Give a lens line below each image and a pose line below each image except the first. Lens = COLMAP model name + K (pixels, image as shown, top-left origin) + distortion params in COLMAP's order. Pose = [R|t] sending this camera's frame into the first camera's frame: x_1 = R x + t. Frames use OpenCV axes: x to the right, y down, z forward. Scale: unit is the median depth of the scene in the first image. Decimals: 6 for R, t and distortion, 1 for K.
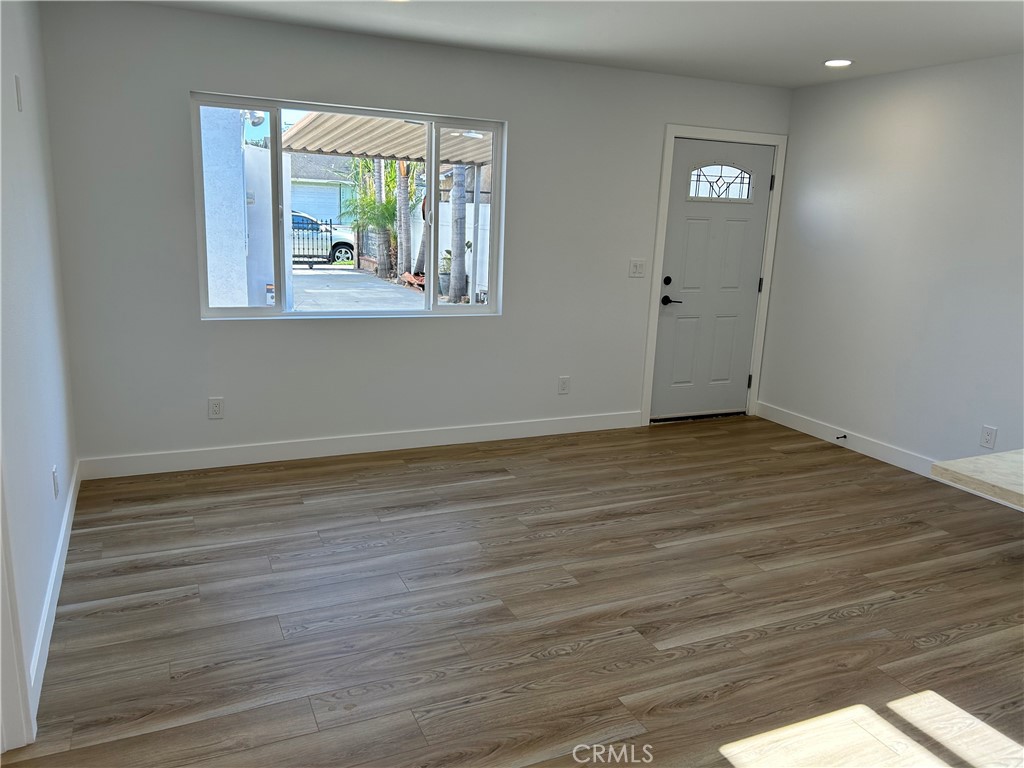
lens RADIAL K [[771.1, 0, 512.0], [0, 771.1, 384.0], [0, 0, 1]] dist [0.061799, -0.072303]
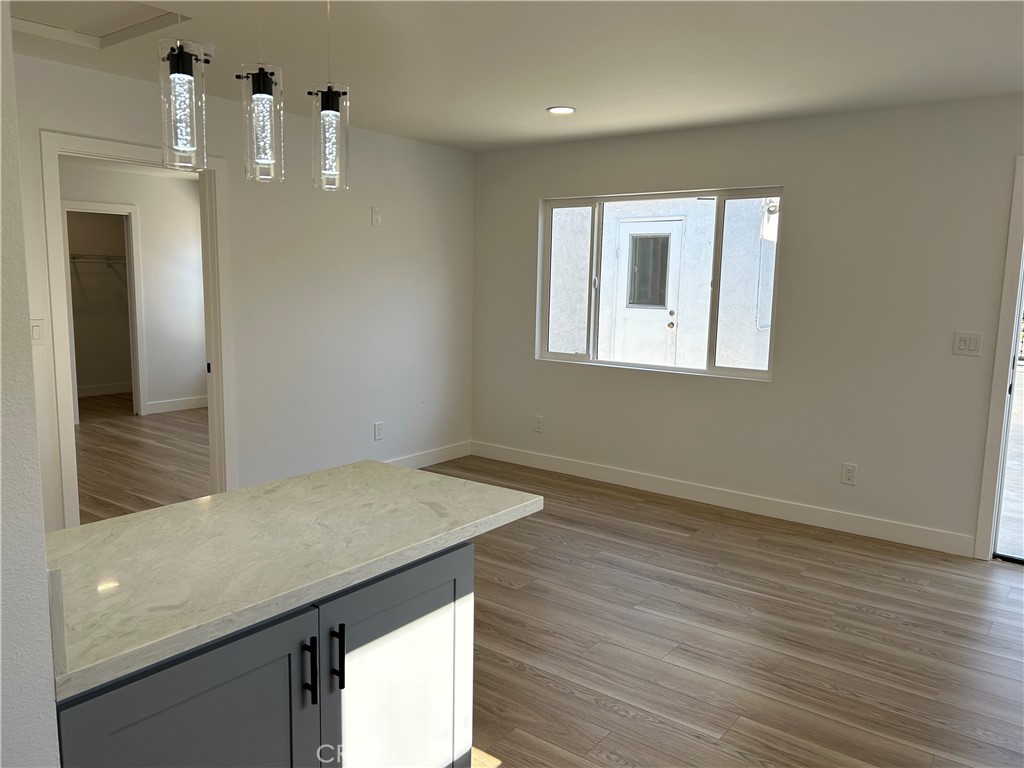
lens RADIAL K [[773.4, 0, 512.0], [0, 773.4, 384.0], [0, 0, 1]] dist [0.052896, -0.058168]
pose [[0.469115, 0.089786, -0.878561, 0.765051], [-0.201142, 0.979535, -0.007296, -0.017611], [0.859926, 0.180138, 0.477574, 0.297630]]
